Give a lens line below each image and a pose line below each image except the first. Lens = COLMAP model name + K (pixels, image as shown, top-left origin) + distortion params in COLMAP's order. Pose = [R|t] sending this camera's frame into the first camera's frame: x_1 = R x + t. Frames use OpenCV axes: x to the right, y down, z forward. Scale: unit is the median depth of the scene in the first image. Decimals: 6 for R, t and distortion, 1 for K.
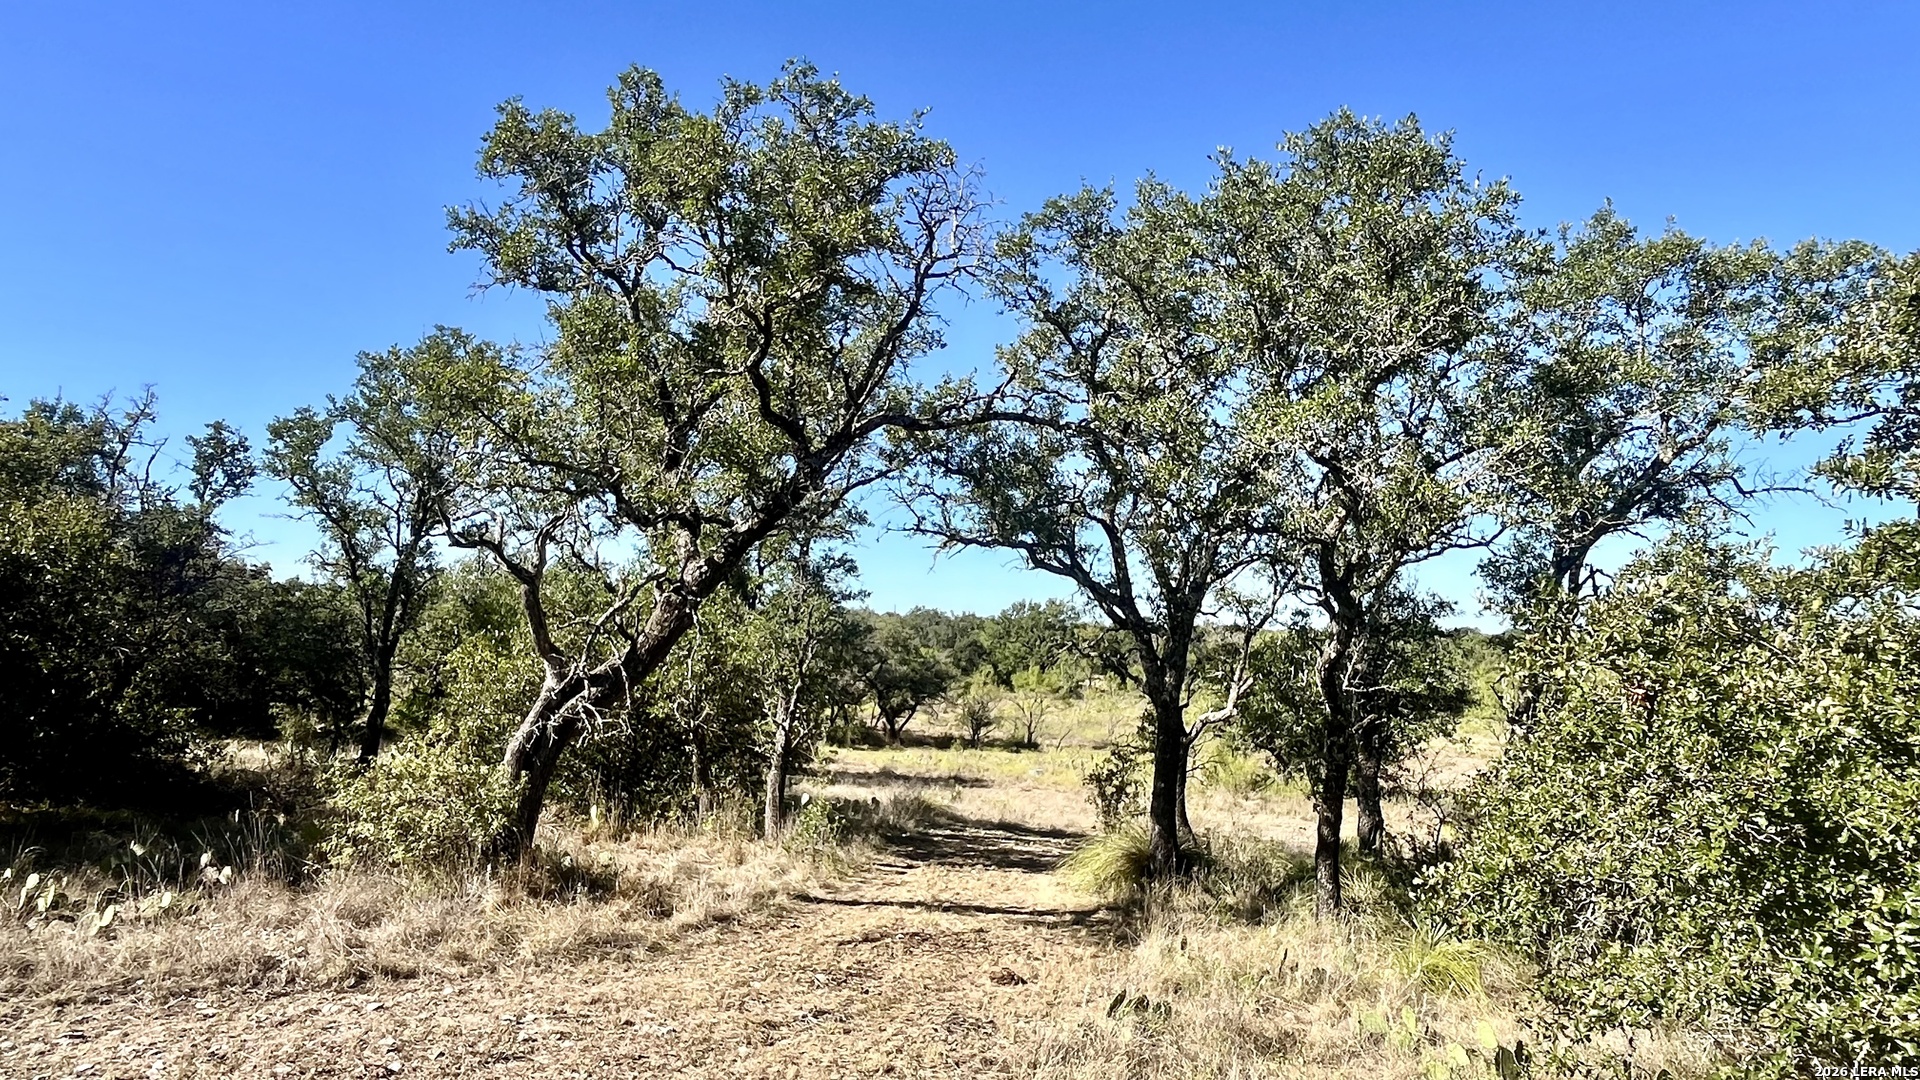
lens RADIAL K [[1180.1, 0, 960.9], [0, 1180.1, 548.5], [0, 0, 1]] dist [-0.002829, -0.000026]
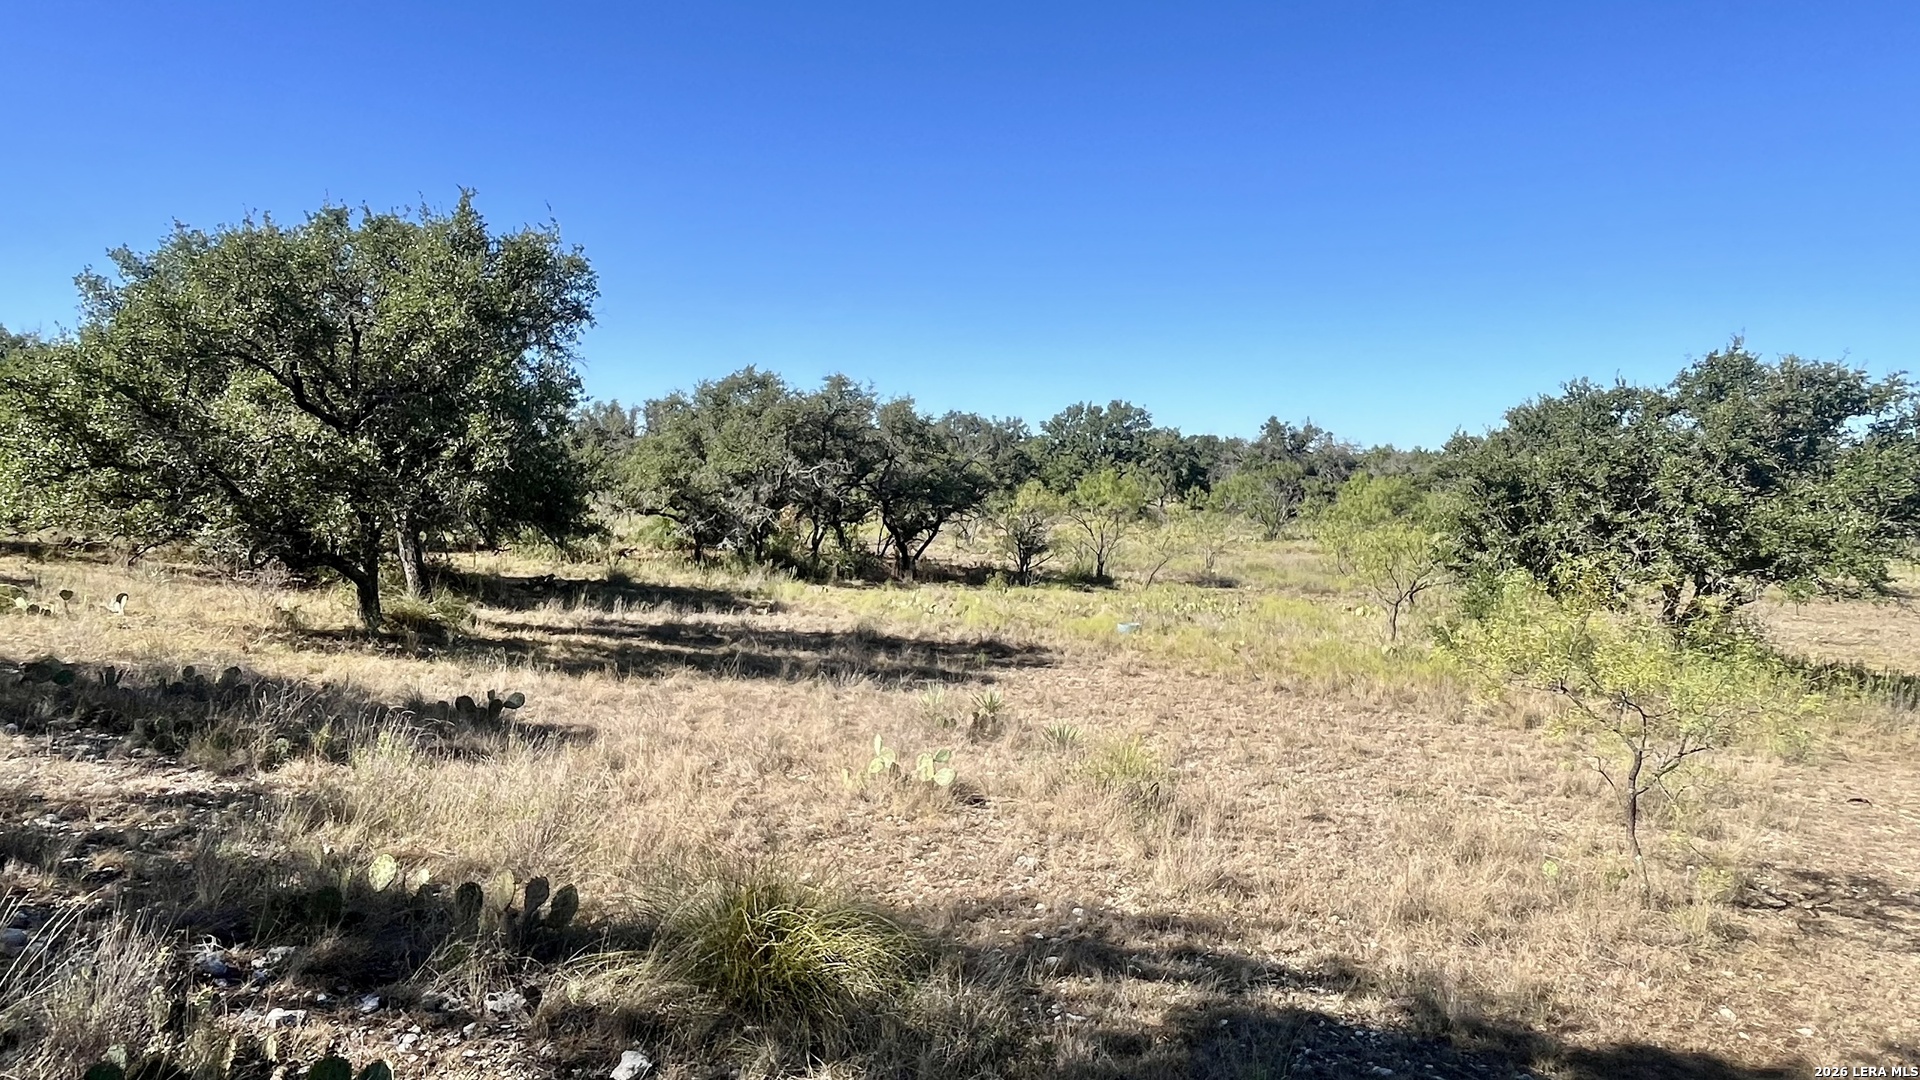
lens RADIAL K [[1180.1, 0, 961.8], [0, 1180.1, 538.6], [0, 0, 1]] dist [-0.002829, -0.000026]
pose [[0.999329, 0.003260, -0.036490, 0.000900], [0.001654, 0.991002, 0.133836, 0.048373], [0.036598, -0.133806, 0.990332, 0.306204]]
